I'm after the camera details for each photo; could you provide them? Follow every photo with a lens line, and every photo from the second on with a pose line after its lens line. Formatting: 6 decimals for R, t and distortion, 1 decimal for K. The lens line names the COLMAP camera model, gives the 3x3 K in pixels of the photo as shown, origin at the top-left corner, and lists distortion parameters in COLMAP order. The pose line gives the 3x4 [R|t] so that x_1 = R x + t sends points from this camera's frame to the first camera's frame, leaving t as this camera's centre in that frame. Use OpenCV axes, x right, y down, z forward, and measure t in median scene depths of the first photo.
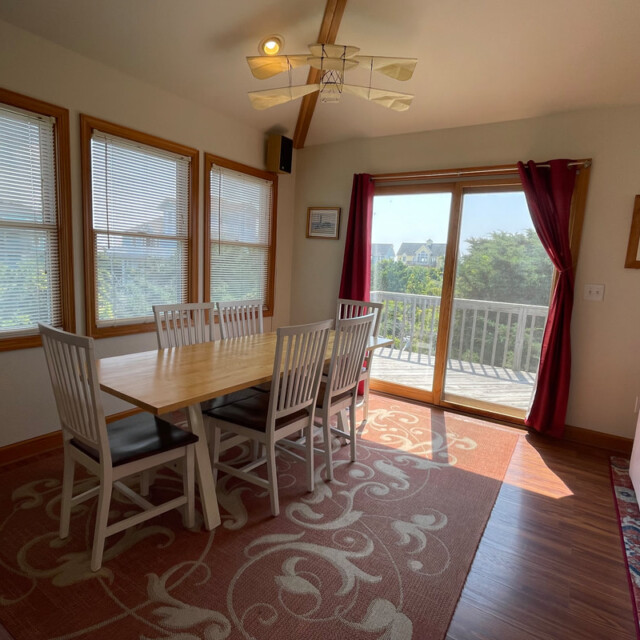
lens RADIAL K [[420.5, 0, 314.2], [0, 420.5, 318.2], [0, 0, 1]] dist [0.014497, -0.002466]
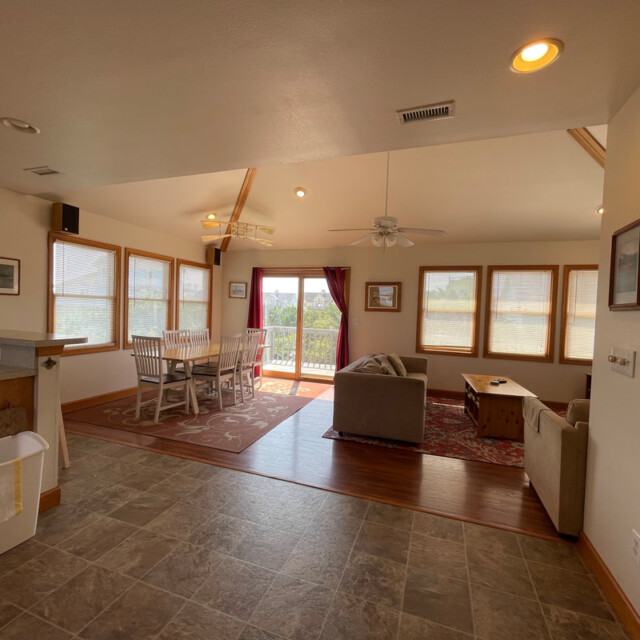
lens RADIAL K [[347.0, 0, 318.4], [0, 347.0, 324.4], [0, 0, 1]] dist [0.005120, 0.003256]
pose [[0.970701, -0.026554, 0.238817, -0.005250], [0.046703, 0.995771, -0.079108, 0.105589], [-0.235707, 0.087944, 0.967837, -0.889974]]
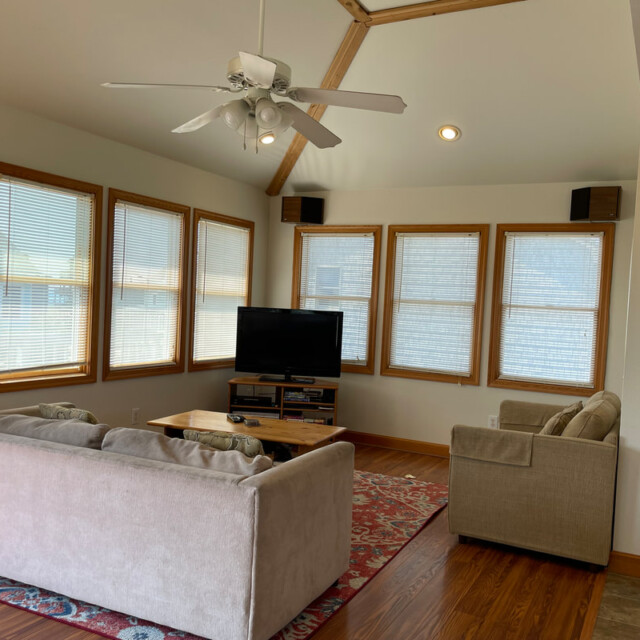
lens RADIAL K [[684.1, 0, 323.3], [0, 684.1, 317.5], [0, 0, 1]] dist [0.039936, 0.000000]
pose [[-0.117205, -0.071966, 0.990497, -0.486518], [0.087325, 0.992761, 0.082464, -0.078909], [-0.989261, 0.096160, -0.110072, 0.341386]]
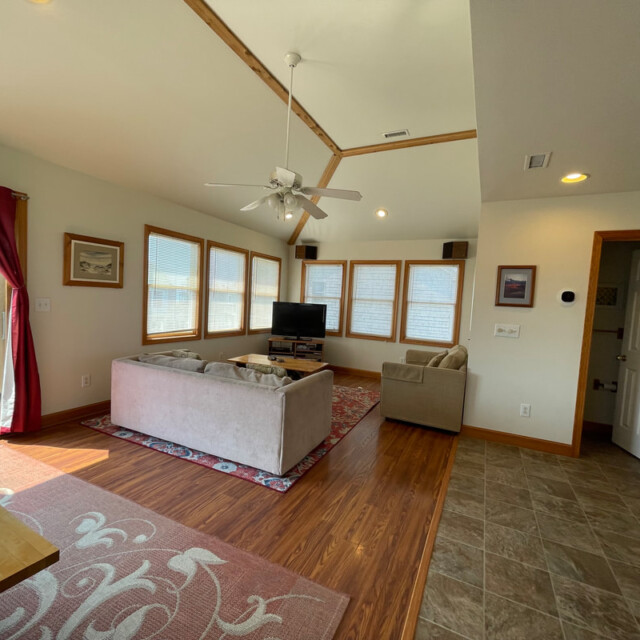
lens RADIAL K [[347.0, 0, 319.2], [0, 347.0, 315.9], [0, 0, 1]] dist [0.005120, 0.003256]
pose [[-0.126393, -0.095688, 0.987354, -0.478856], [0.080404, 0.991074, 0.106341, -0.076394], [-0.988716, 0.092828, -0.117572, 0.343824]]
